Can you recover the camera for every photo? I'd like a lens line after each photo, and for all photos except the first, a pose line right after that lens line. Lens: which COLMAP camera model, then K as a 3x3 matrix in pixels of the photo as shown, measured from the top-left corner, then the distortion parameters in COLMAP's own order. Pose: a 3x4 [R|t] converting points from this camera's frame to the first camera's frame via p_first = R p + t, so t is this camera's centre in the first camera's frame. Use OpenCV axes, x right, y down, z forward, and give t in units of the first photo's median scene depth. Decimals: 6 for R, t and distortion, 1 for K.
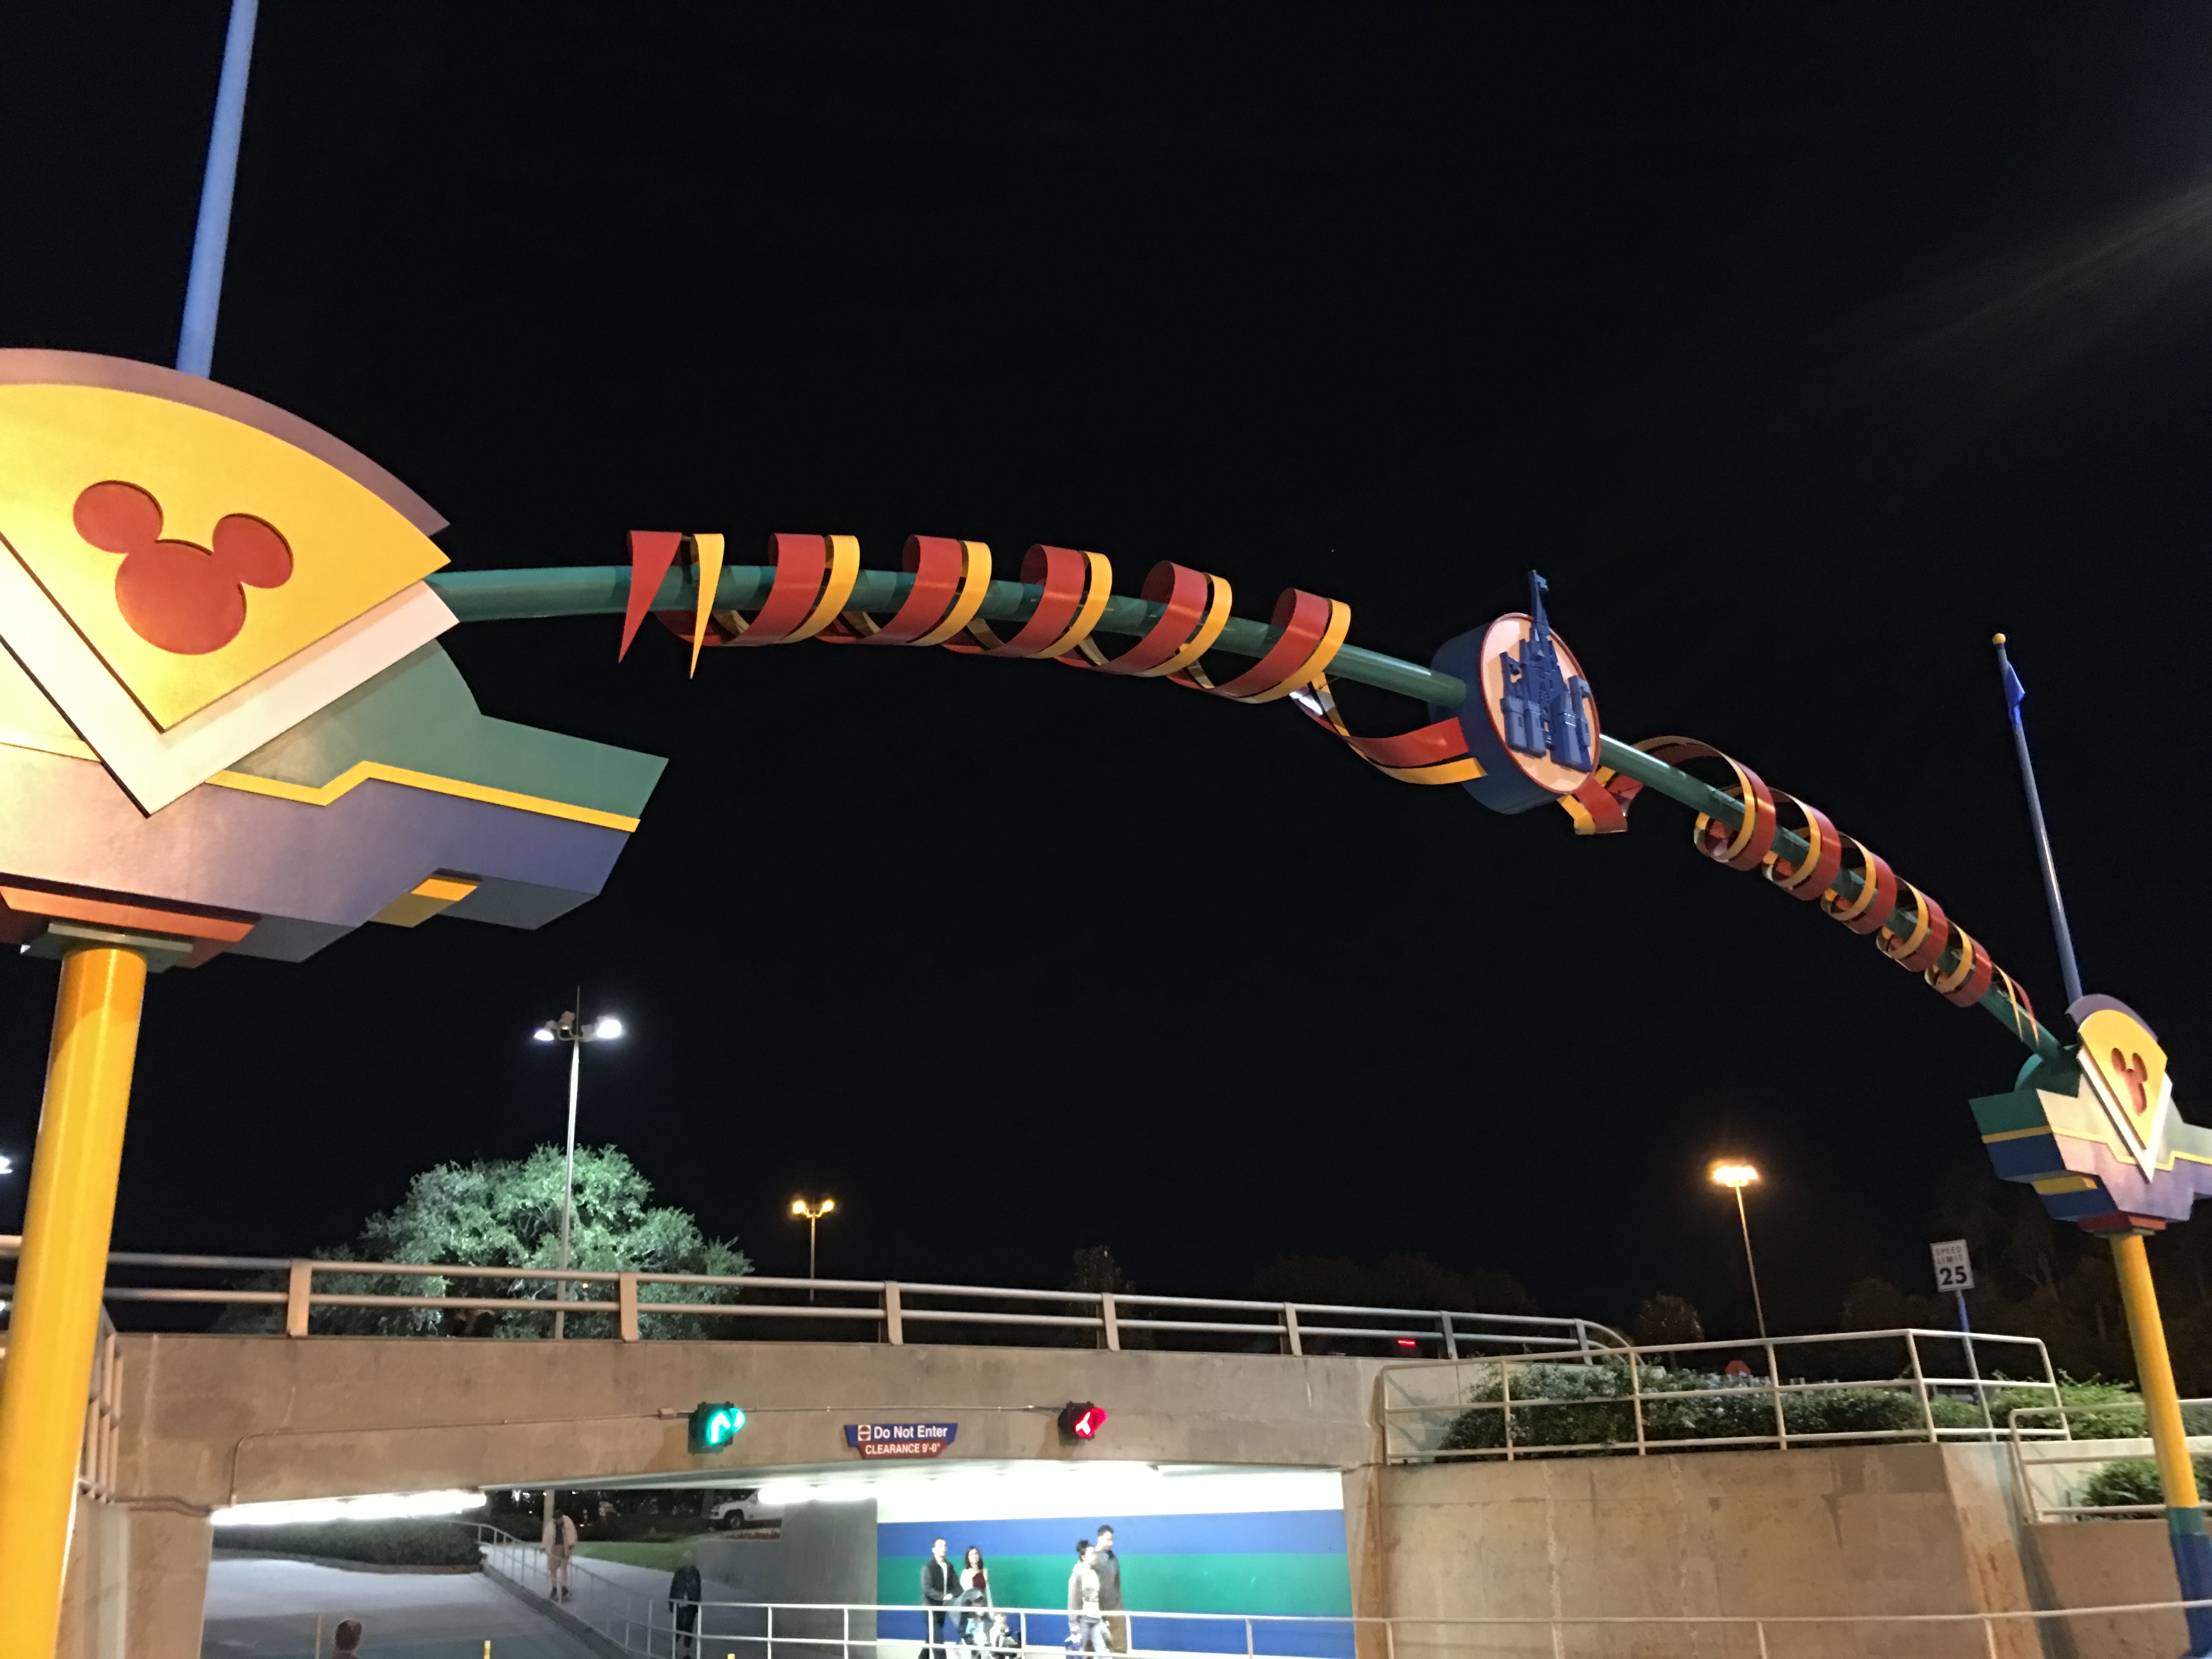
lens RADIAL K [[1877.7, 0, 1091.4], [0, 1877.7, 814.0], [0, 0, 1]] dist [0.054646, -0.048445]
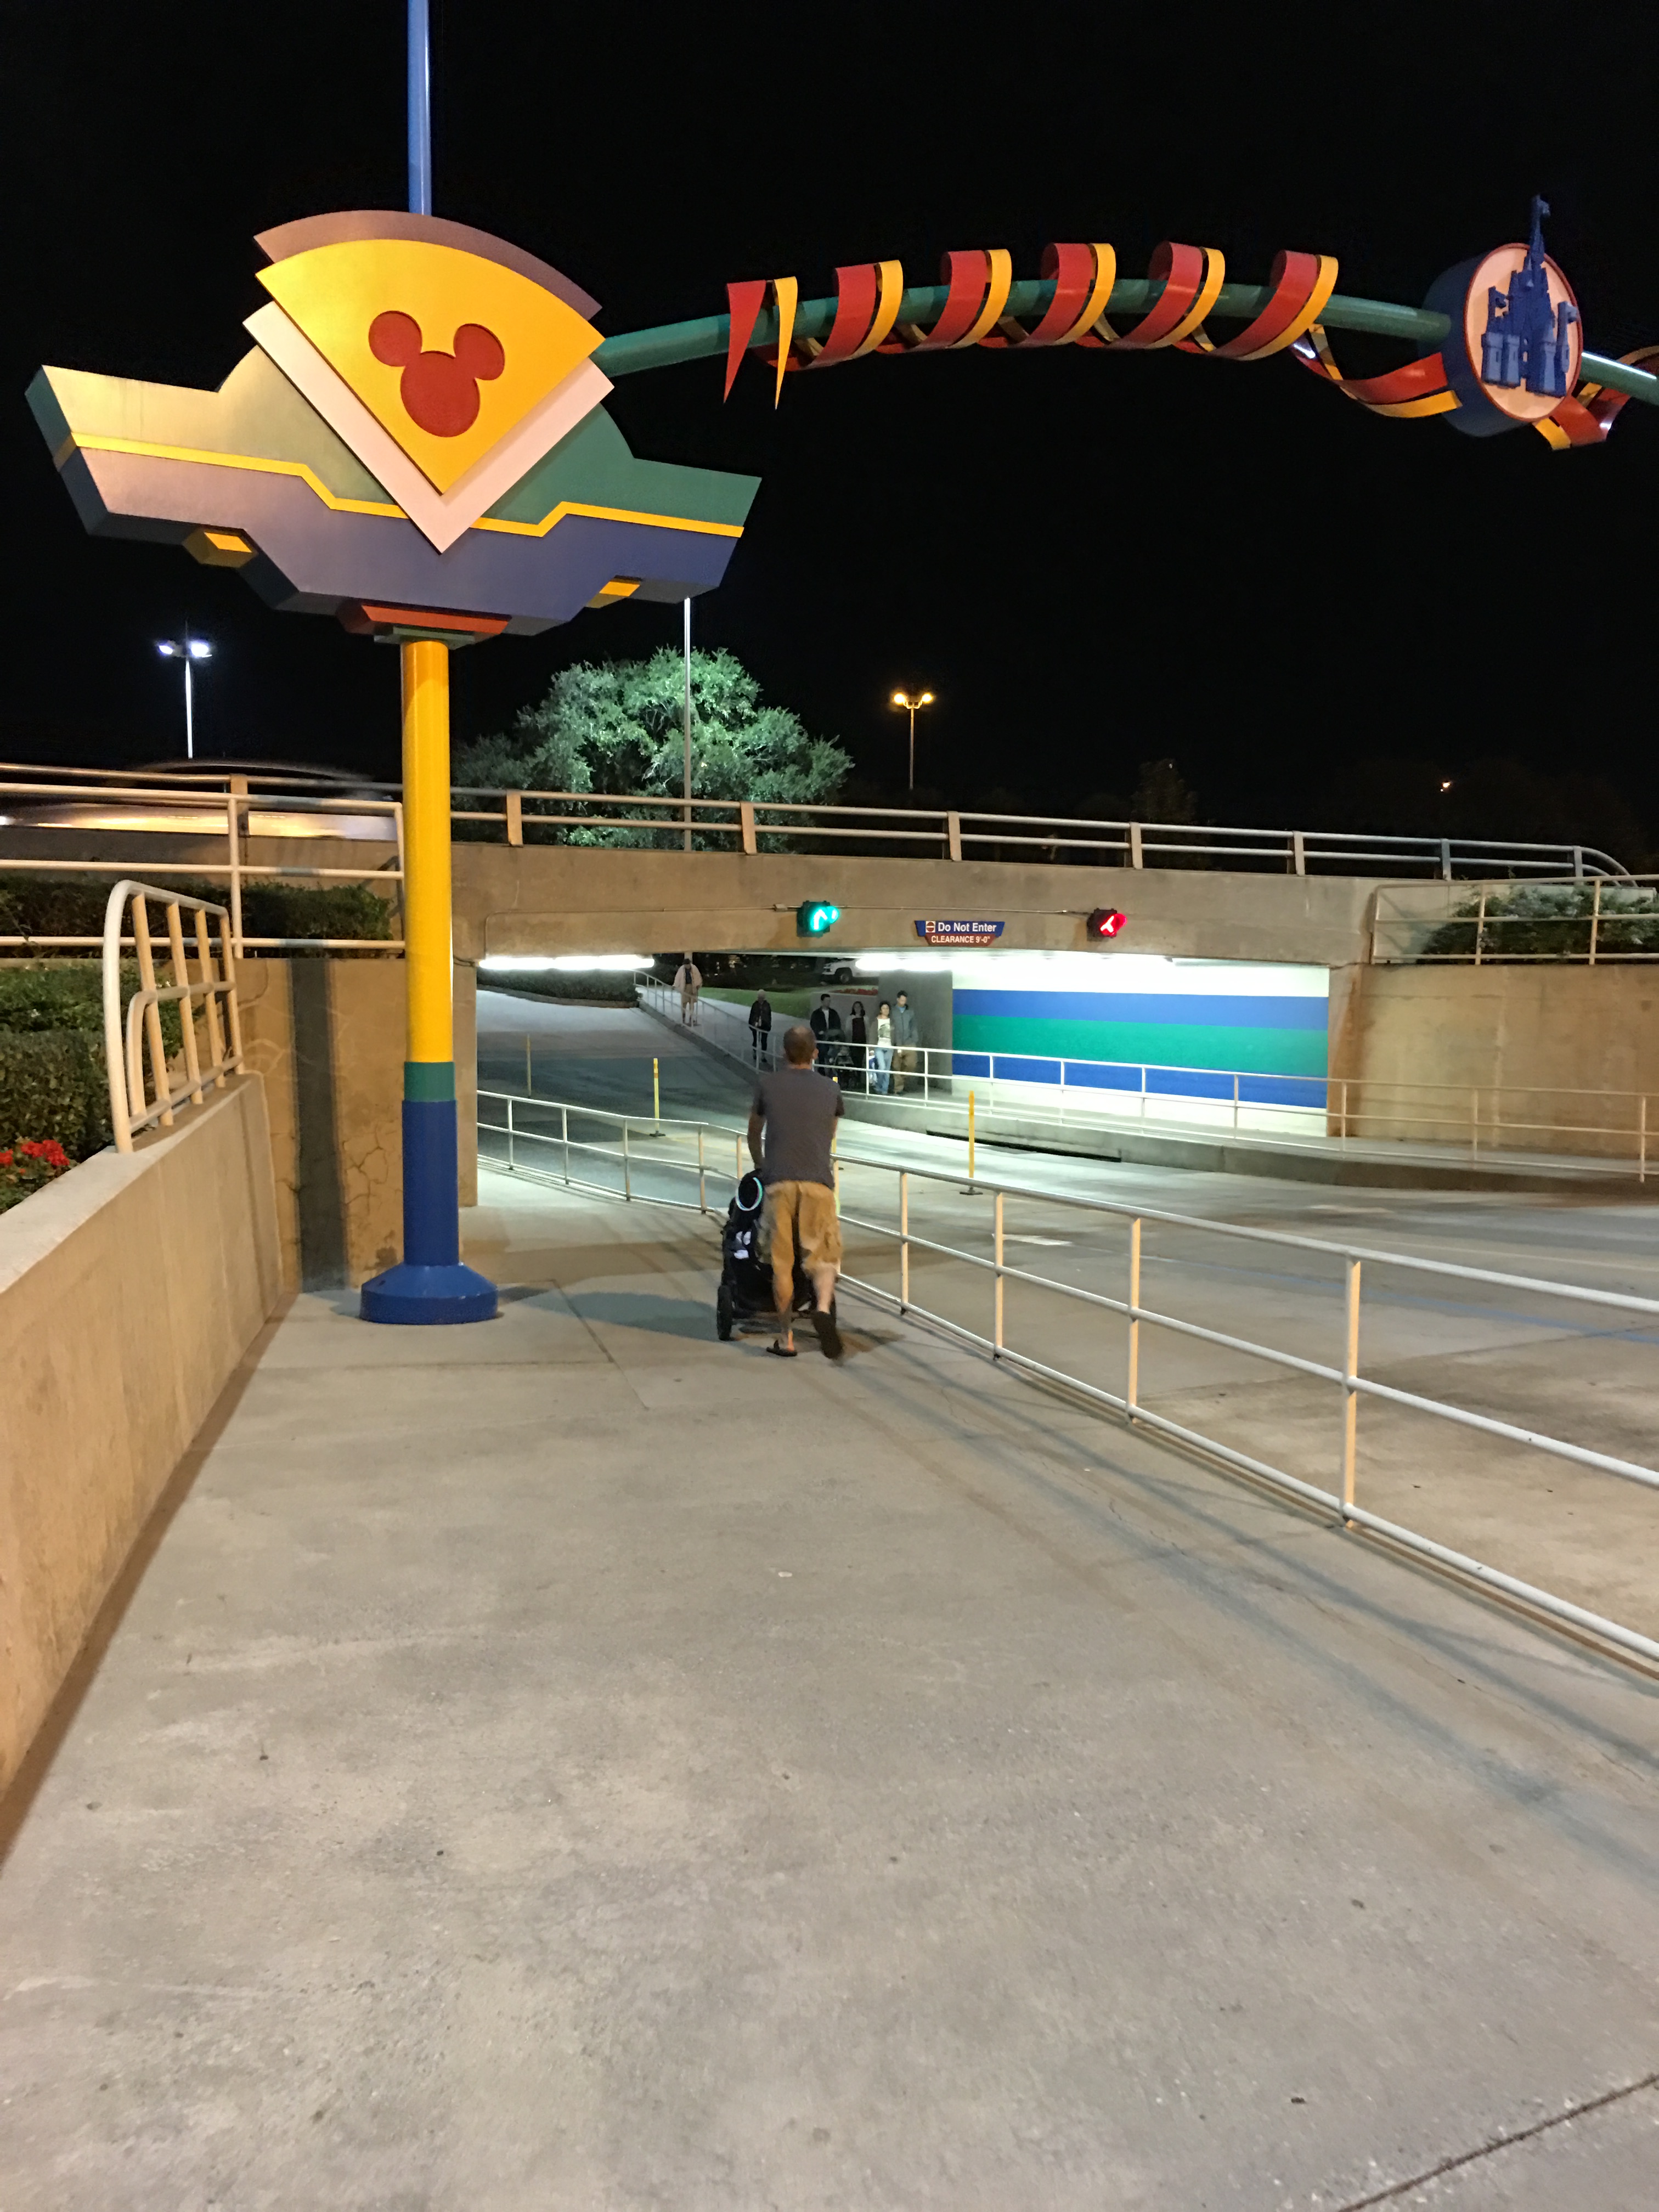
lens RADIAL K [[1877.7, 0, 828.4], [0, 1877.7, 1107.9], [0, 0, 1]] dist [0.054646, -0.048445]
pose [[0.981921, 0.057118, -0.180466, 0.047776], [0.022361, 0.911709, 0.410228, -0.083287], [0.187964, -0.406847, 0.893949, -0.200021]]
